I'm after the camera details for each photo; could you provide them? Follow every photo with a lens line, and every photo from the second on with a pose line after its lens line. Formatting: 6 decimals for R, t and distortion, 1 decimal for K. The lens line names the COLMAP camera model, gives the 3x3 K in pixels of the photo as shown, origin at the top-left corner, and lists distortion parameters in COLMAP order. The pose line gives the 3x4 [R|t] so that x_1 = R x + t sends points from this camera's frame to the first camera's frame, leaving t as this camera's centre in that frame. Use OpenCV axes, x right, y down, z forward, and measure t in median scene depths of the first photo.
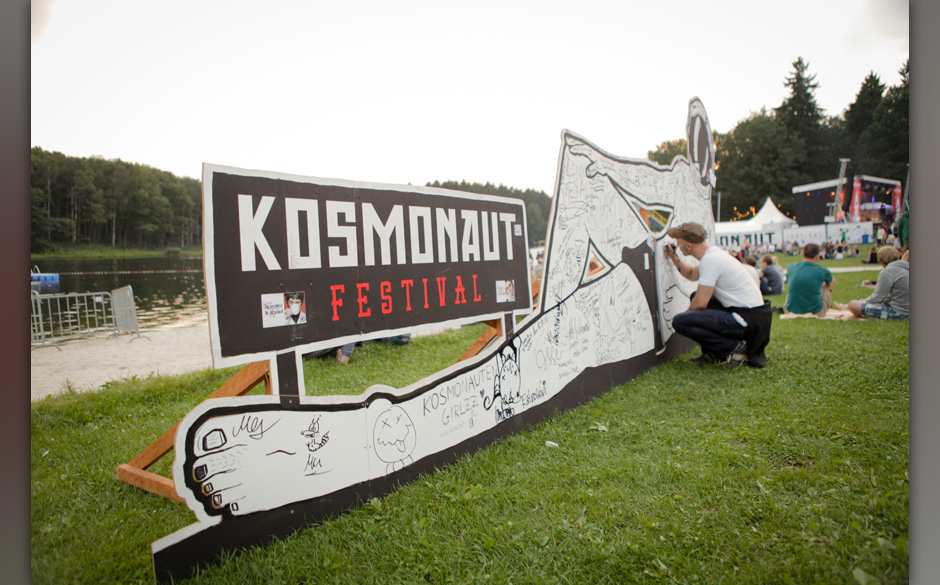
lens RADIAL K [[658.9, 0, 470.0], [0, 658.9, 292.5], [0, 0, 1]] dist [-0.150034, 0.141358]
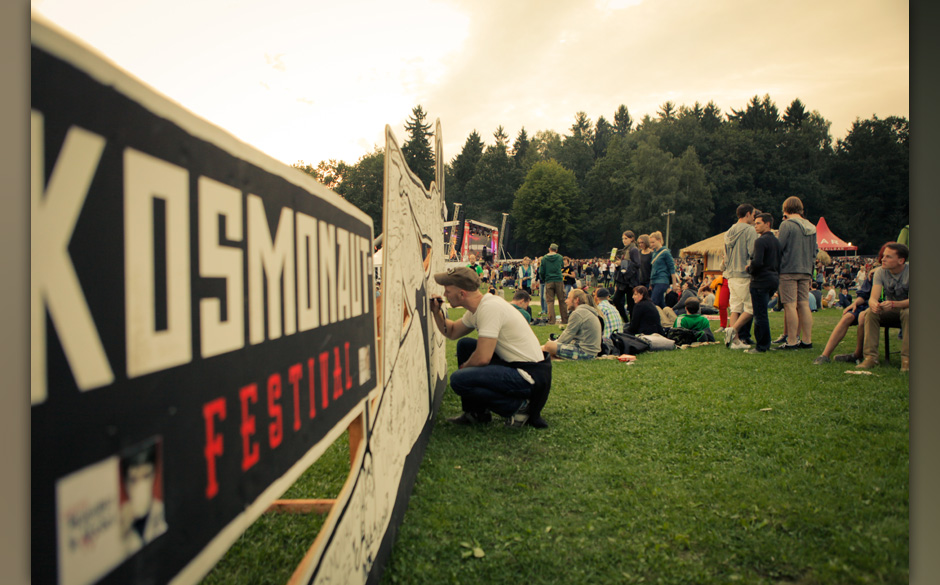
lens RADIAL K [[658.9, 0, 470.0], [0, 658.9, 292.5], [0, 0, 1]] dist [-0.150034, 0.141358]
pose [[0.826967, 0.037943, 0.560968, -0.145782], [-0.015454, 0.998877, -0.044781, -0.030046], [-0.562037, 0.028363, 0.826625, 0.300389]]
